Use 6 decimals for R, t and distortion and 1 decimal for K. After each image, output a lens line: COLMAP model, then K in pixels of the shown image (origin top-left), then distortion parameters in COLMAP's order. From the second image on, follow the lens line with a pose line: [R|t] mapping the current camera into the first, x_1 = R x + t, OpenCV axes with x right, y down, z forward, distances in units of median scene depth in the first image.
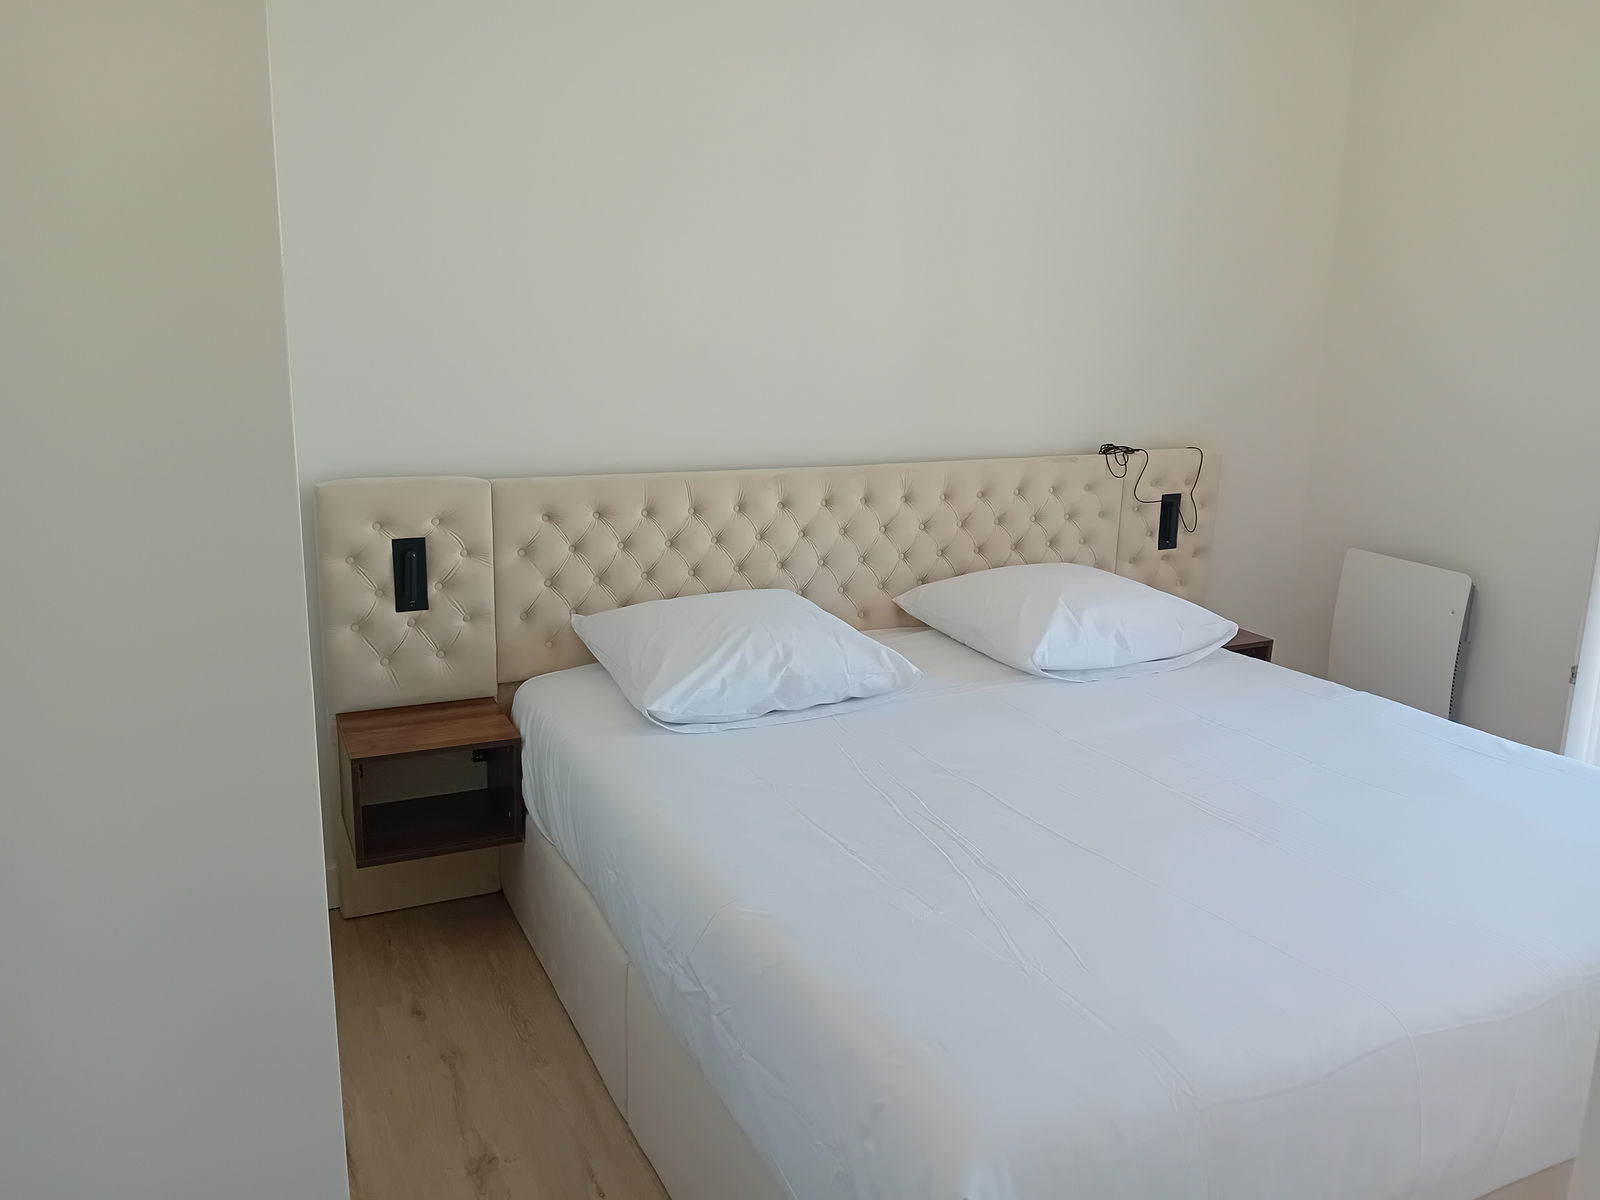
lens RADIAL K [[1221.5, 0, 809.6], [0, 1221.5, 606.2], [0, 0, 1]] dist [0.160013, -0.403371]
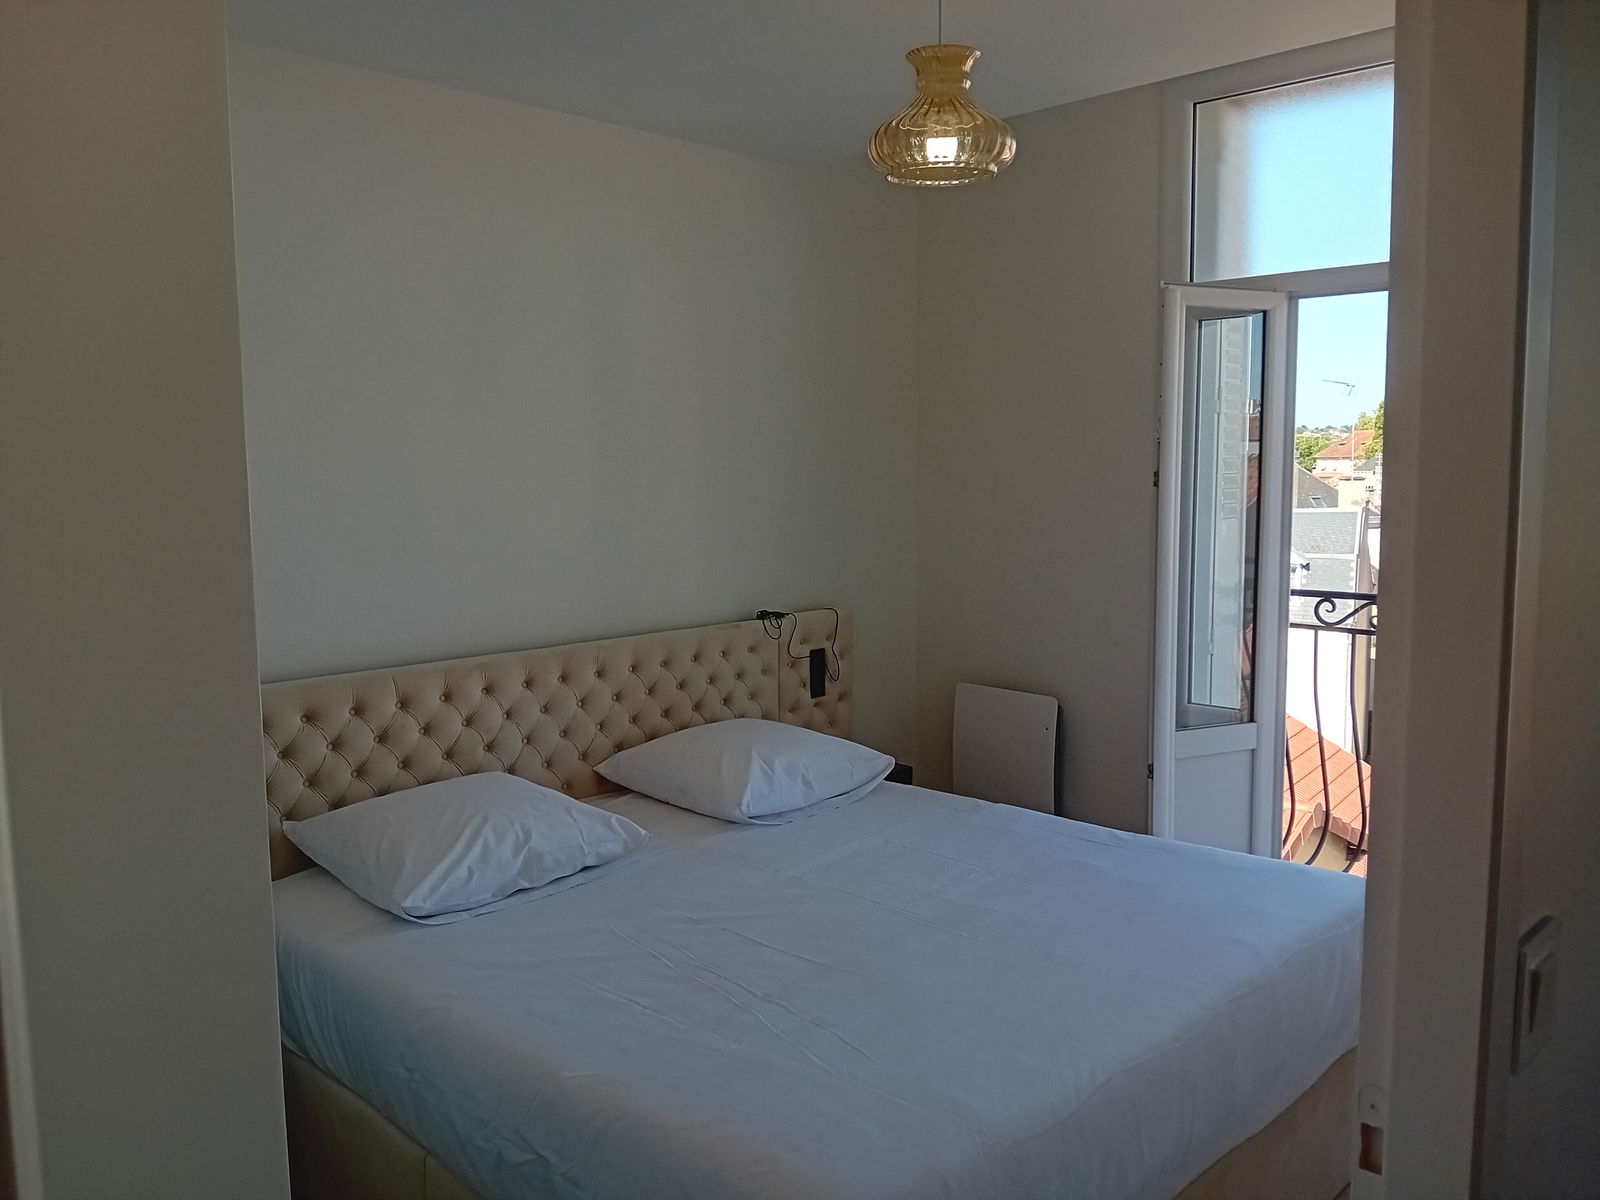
lens RADIAL K [[1221.5, 0, 809.6], [0, 1221.5, 606.2], [0, 0, 1]] dist [0.160013, -0.403371]
pose [[0.940551, -0.065649, 0.333249, -0.111015], [0.105034, 0.989269, -0.101564, -0.018263], [-0.323005, 0.130528, 0.937353, -0.091725]]
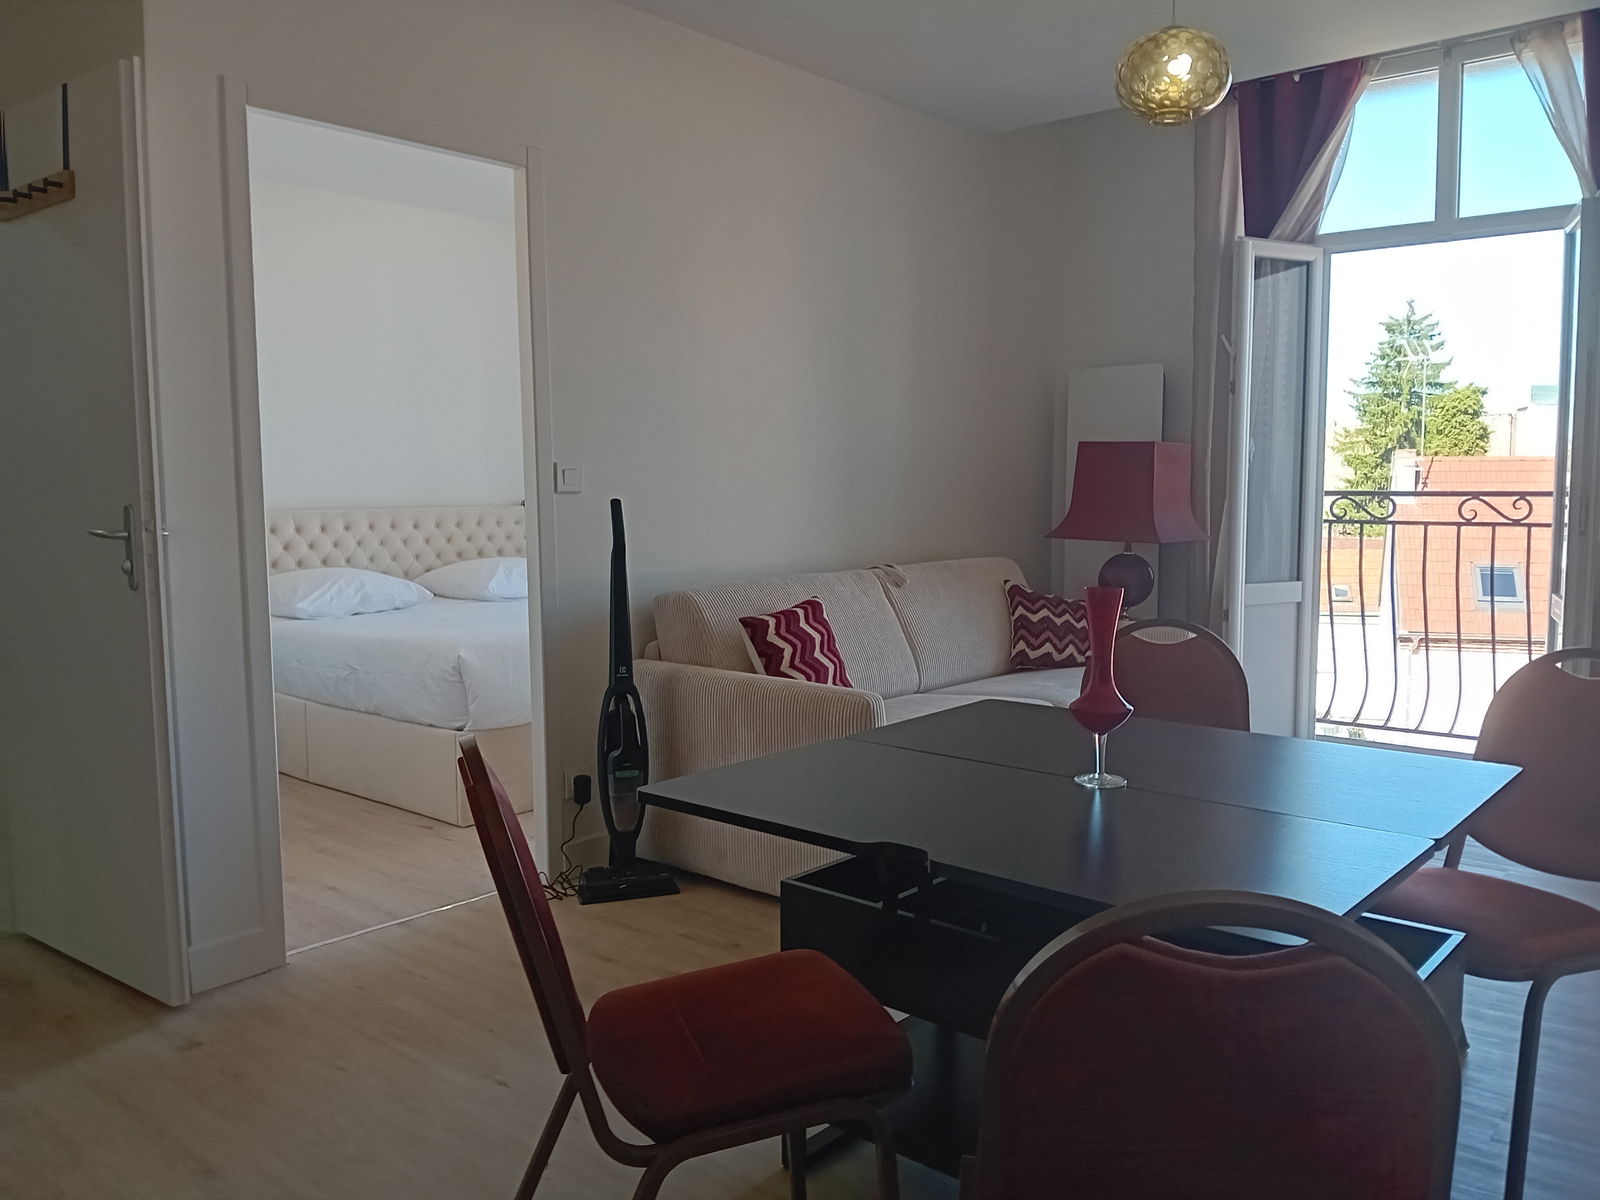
lens RADIAL K [[1253.4, 0, 805.0], [0, 1253.4, 604.4], [0, 0, 1]] dist [0.083194, -0.163264]
pose [[0.920488, -0.065444, 0.385251, -0.129250], [0.116261, 0.987097, -0.110103, 0.329276], [-0.373074, 0.146139, 0.916220, -1.017156]]
